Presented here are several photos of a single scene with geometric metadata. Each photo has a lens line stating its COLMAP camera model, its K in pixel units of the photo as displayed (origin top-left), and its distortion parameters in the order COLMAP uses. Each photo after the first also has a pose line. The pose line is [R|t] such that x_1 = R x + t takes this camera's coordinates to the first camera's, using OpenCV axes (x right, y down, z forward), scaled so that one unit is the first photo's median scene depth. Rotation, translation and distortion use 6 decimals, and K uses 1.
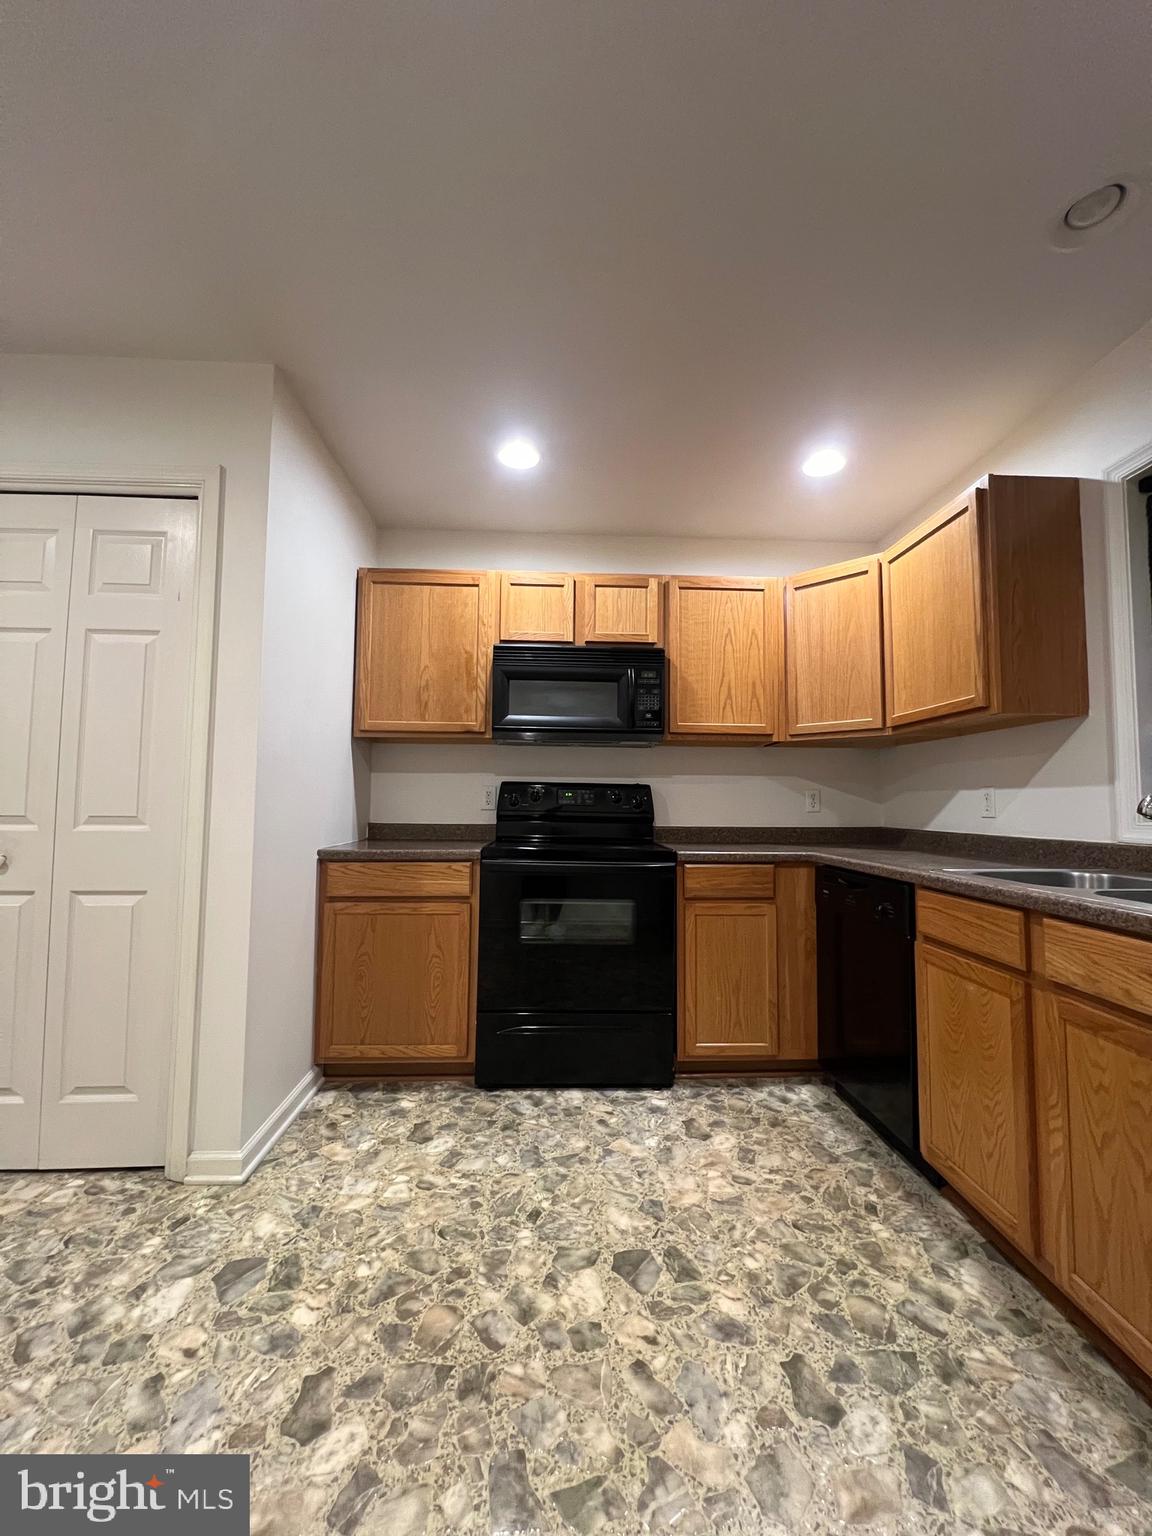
lens RADIAL K [[613.0, 0, 580.4], [0, 613.0, 764.5], [0, 0, 1]] dist [0.000604, -0.000192]
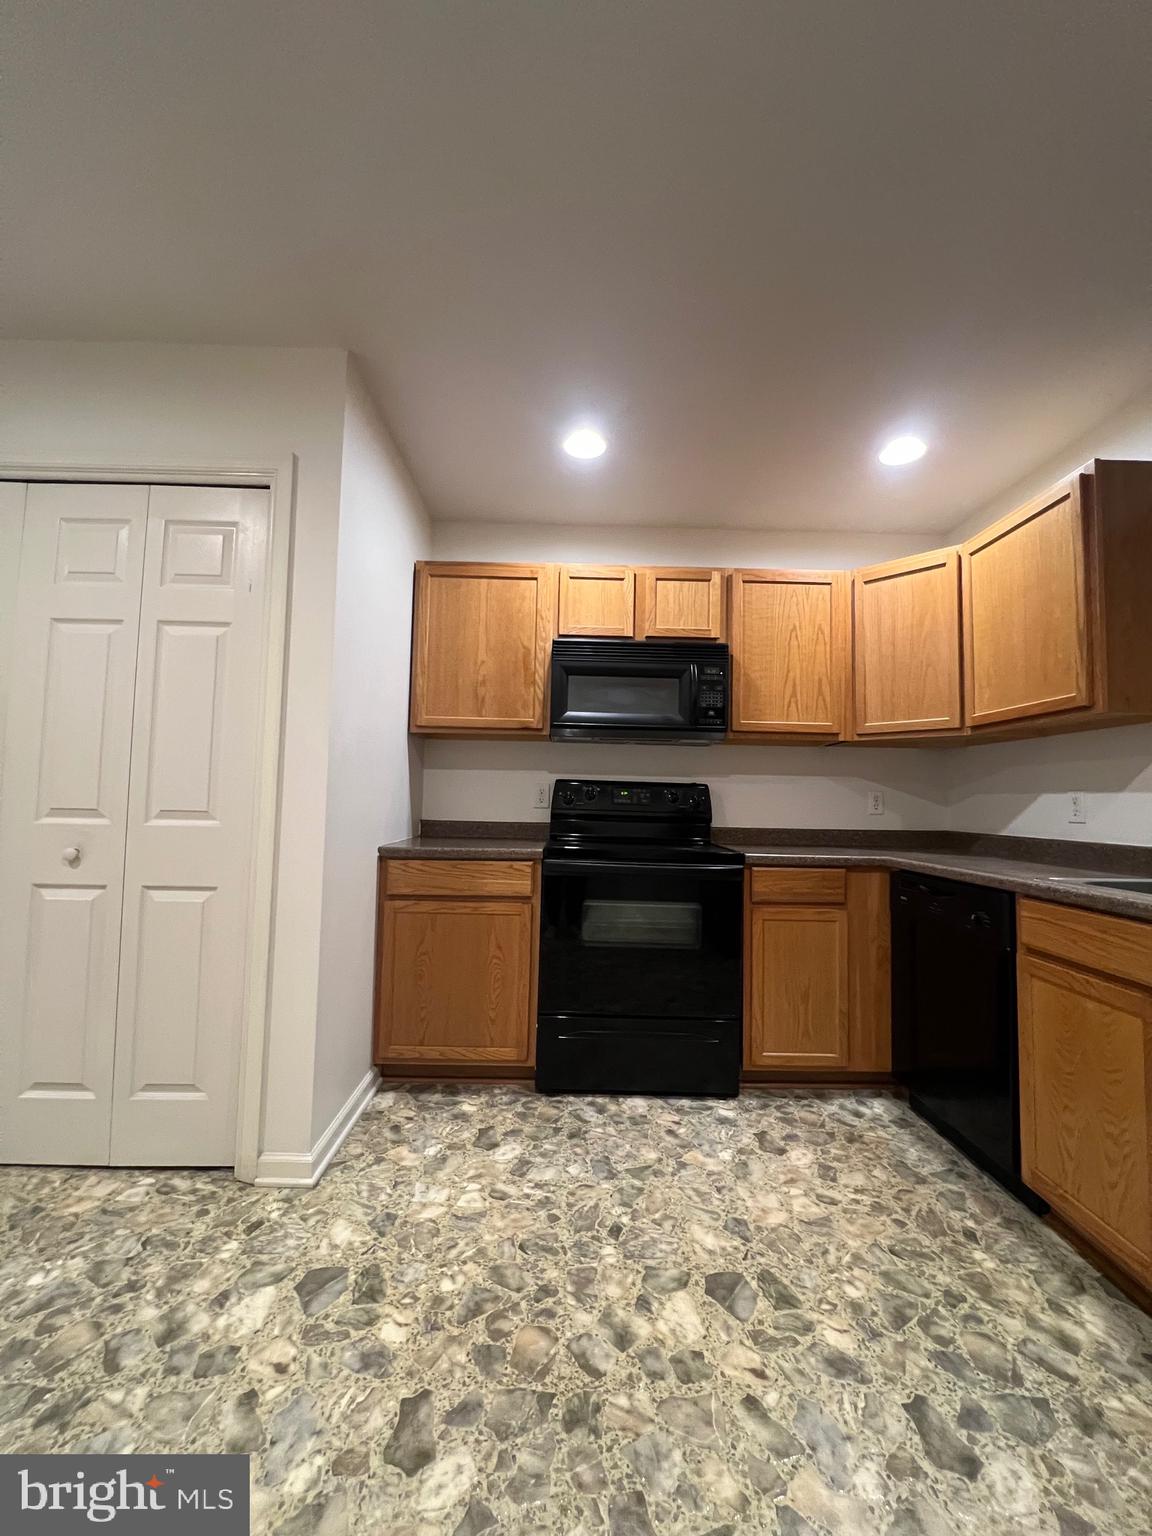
lens RADIAL K [[613.0, 0, 580.5], [0, 613.0, 764.4], [0, 0, 1]] dist [0.000604, -0.000192]
pose [[0.999466, 0.009837, -0.031168, -0.104527], [-0.009719, 0.999945, 0.003939, -0.000246], [0.031205, -0.003634, 0.999506, 0.037878]]
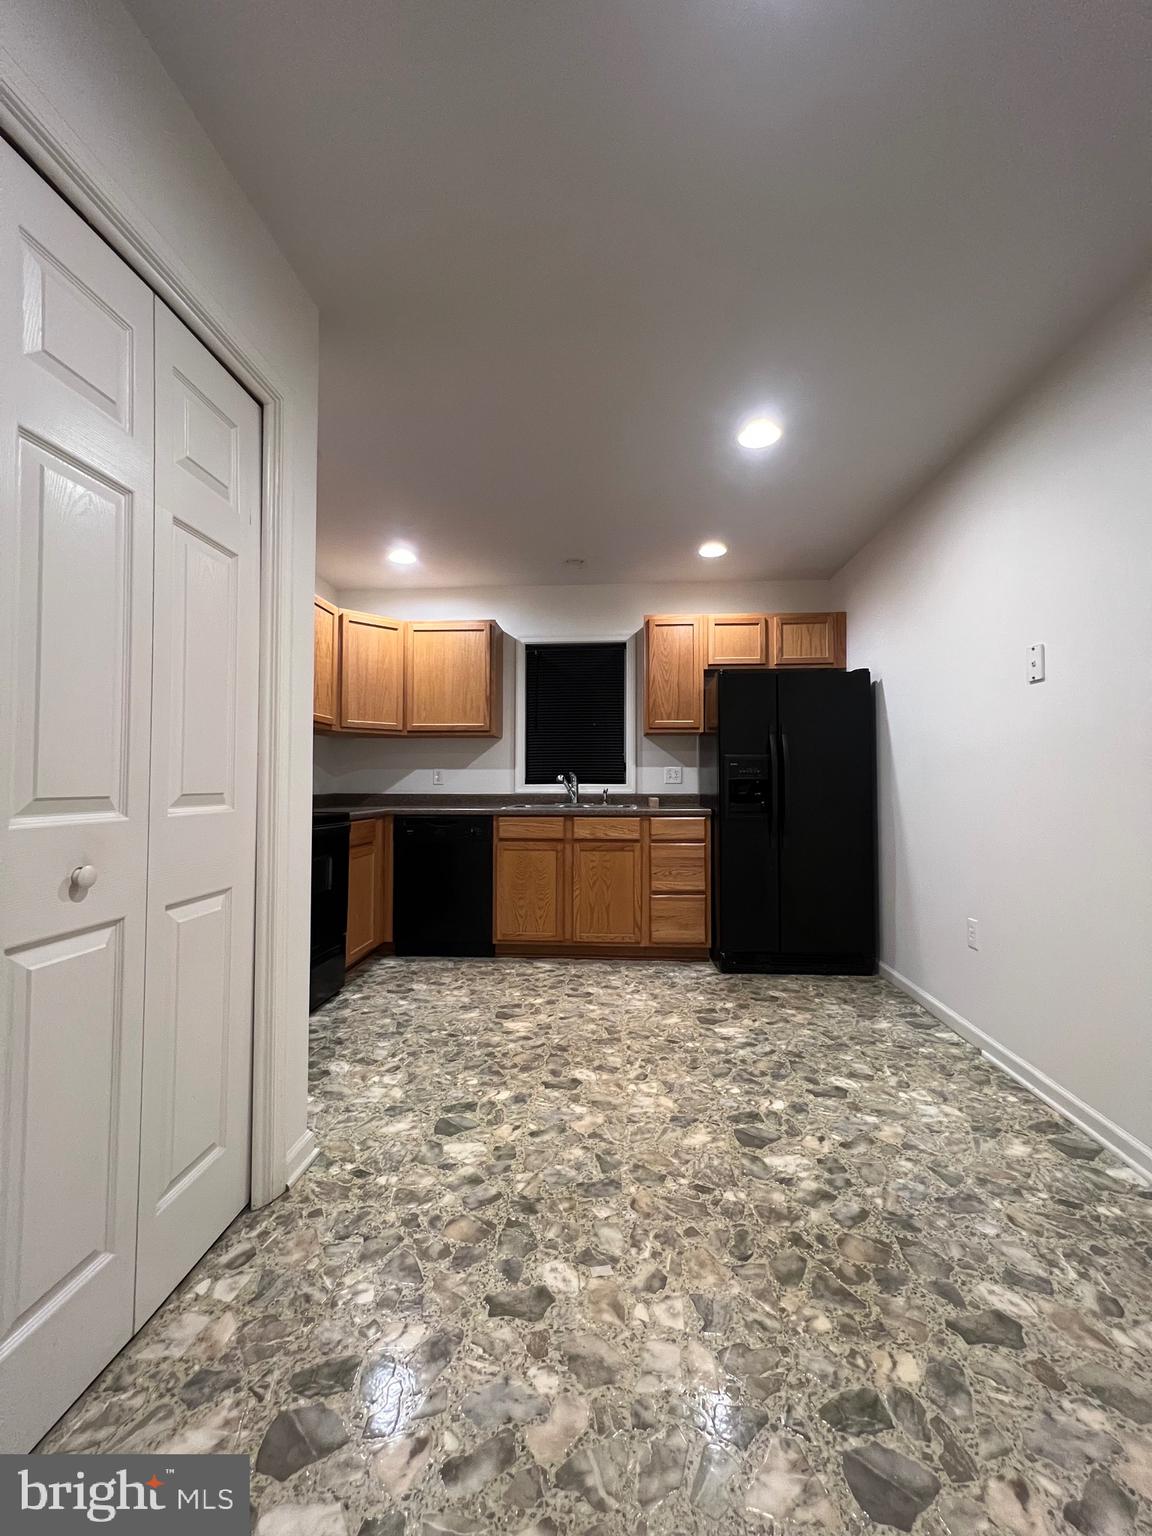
lens RADIAL K [[613.0, 0, 580.7], [0, 613.0, 764.8], [0, 0, 1]] dist [0.000604, -0.000192]
pose [[0.106900, 0.020274, 0.994063, -1.596037], [-0.065060, 0.997792, -0.013353, 0.033188], [-0.992139, -0.063246, 0.107983, 0.529152]]
